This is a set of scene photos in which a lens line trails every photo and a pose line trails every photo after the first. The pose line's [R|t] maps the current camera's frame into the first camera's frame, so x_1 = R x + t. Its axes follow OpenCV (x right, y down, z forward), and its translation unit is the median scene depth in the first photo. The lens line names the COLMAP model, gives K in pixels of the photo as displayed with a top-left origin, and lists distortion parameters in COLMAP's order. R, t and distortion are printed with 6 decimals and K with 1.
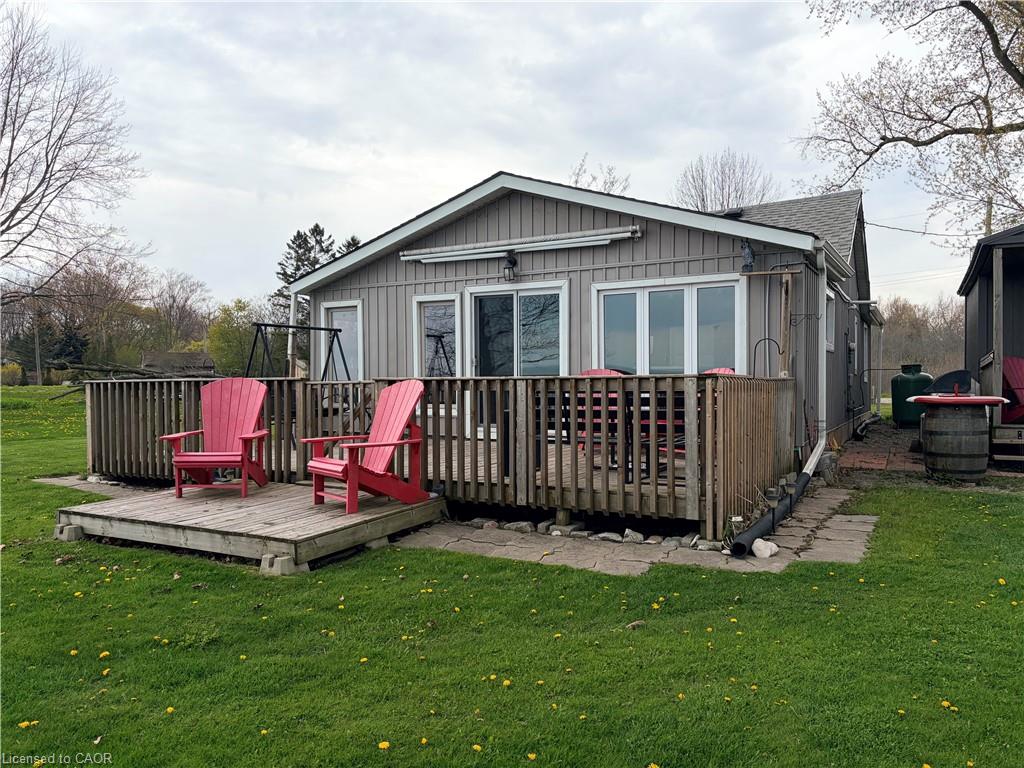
lens RADIAL K [[764.5, 0, 515.7], [0, 764.5, 399.4], [0, 0, 1]] dist [0.073681, -0.079705]
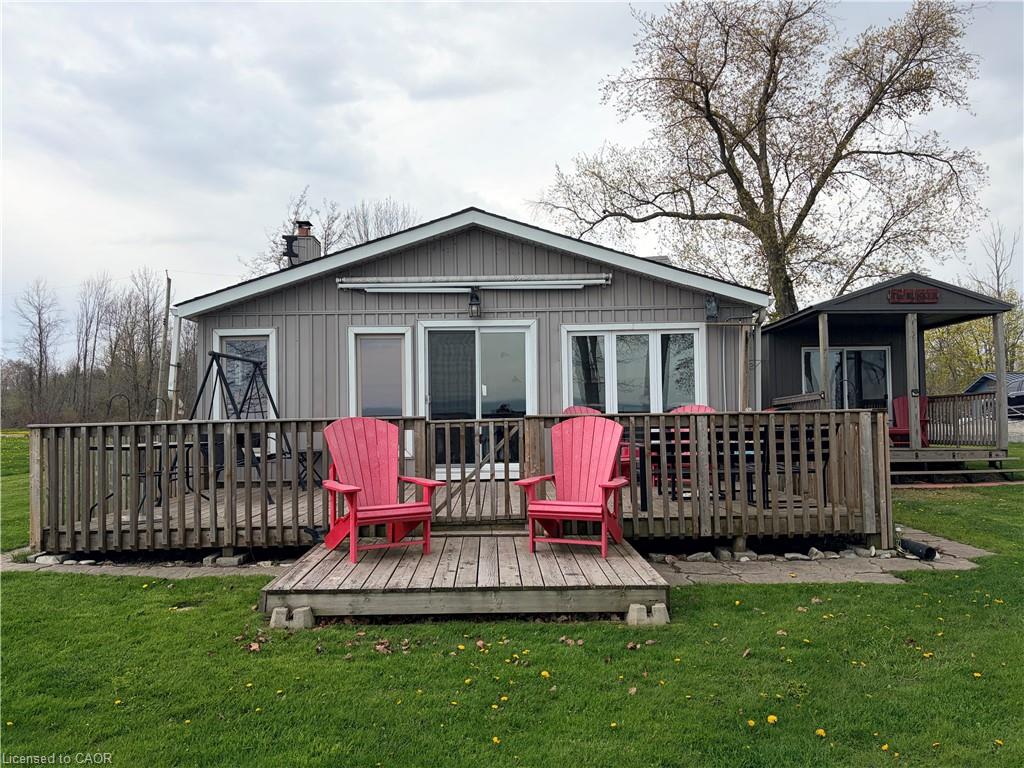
lens RADIAL K [[764.5, 0, 515.7], [0, 764.5, 399.4], [0, 0, 1]] dist [0.073681, -0.079705]
pose [[0.872517, 0.001264, 0.488582, -0.456276], [0.022926, 0.998789, -0.043527, -0.005228], [-0.488045, 0.049179, 0.871432, 0.124367]]
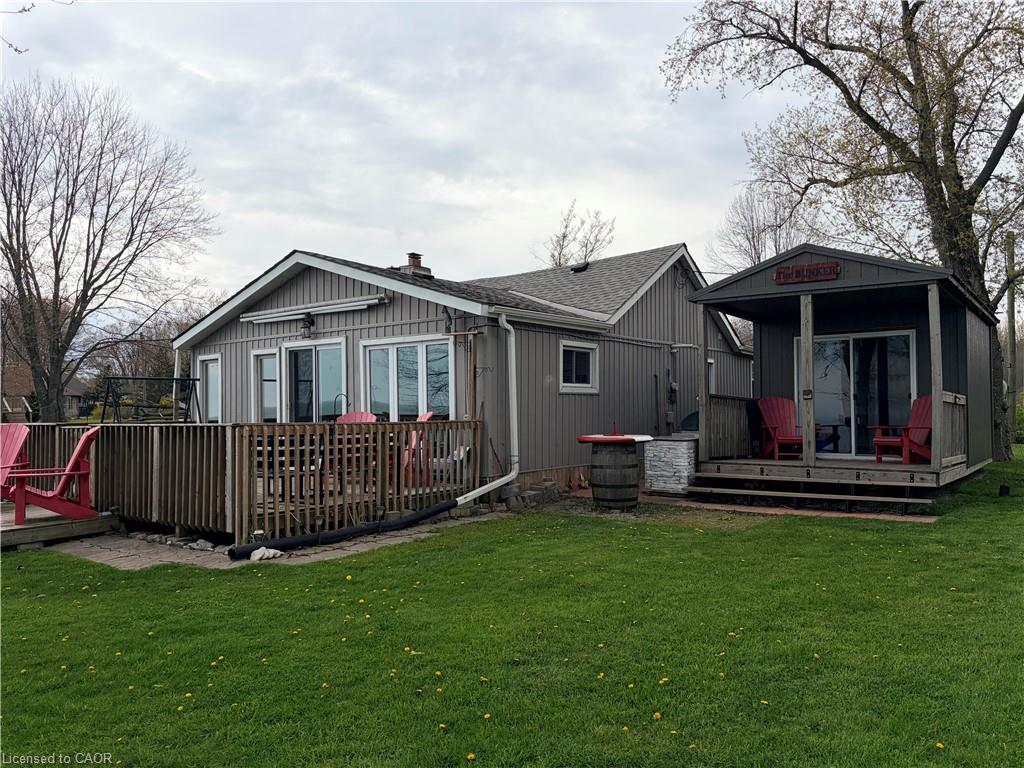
lens RADIAL K [[764.5, 0, 515.7], [0, 764.5, 399.4], [0, 0, 1]] dist [0.073681, -0.079705]
pose [[0.987912, -0.007834, -0.154817, 0.516972], [0.001937, 0.999268, -0.038200, -0.012378], [0.155003, 0.037439, 0.987204, -0.142576]]
